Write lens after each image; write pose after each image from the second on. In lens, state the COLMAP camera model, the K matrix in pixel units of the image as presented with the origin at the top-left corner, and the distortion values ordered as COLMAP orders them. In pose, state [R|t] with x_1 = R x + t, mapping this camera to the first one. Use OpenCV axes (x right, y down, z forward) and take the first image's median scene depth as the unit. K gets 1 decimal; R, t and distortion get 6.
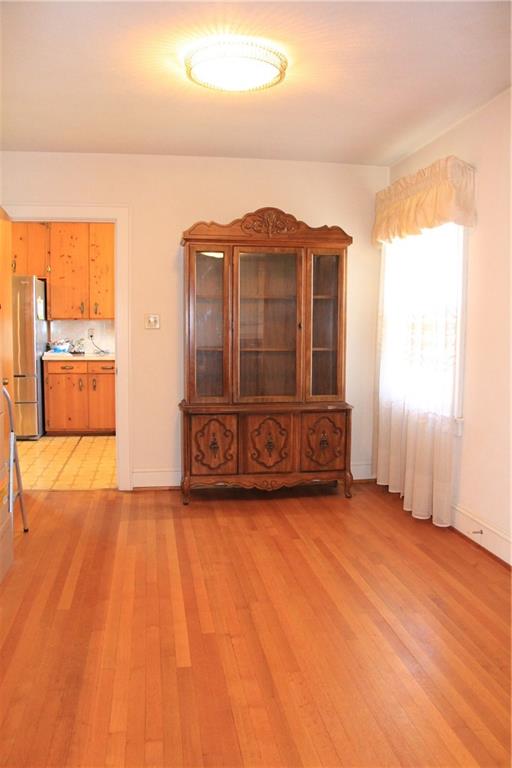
lens RADIAL K [[632.0, 0, 255.7], [0, 632.0, 392.5], [0, 0, 1]] dist [-0.181617, 0.153289]
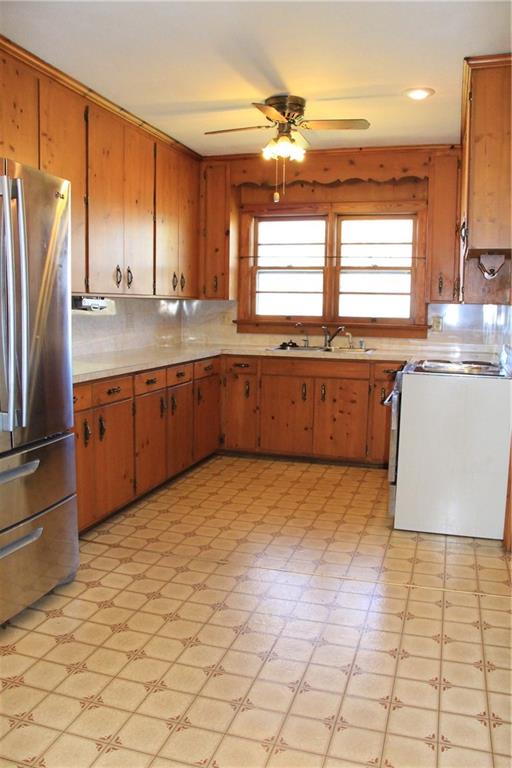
lens RADIAL K [[632.0, 0, 255.7], [0, 632.0, 392.5], [0, 0, 1]] dist [-0.181617, 0.153289]
pose [[0.450231, -0.118991, 0.884948, -0.635218], [0.078123, 0.992530, 0.093710, -0.076685], [-0.889488, 0.026944, 0.456163, 0.669271]]
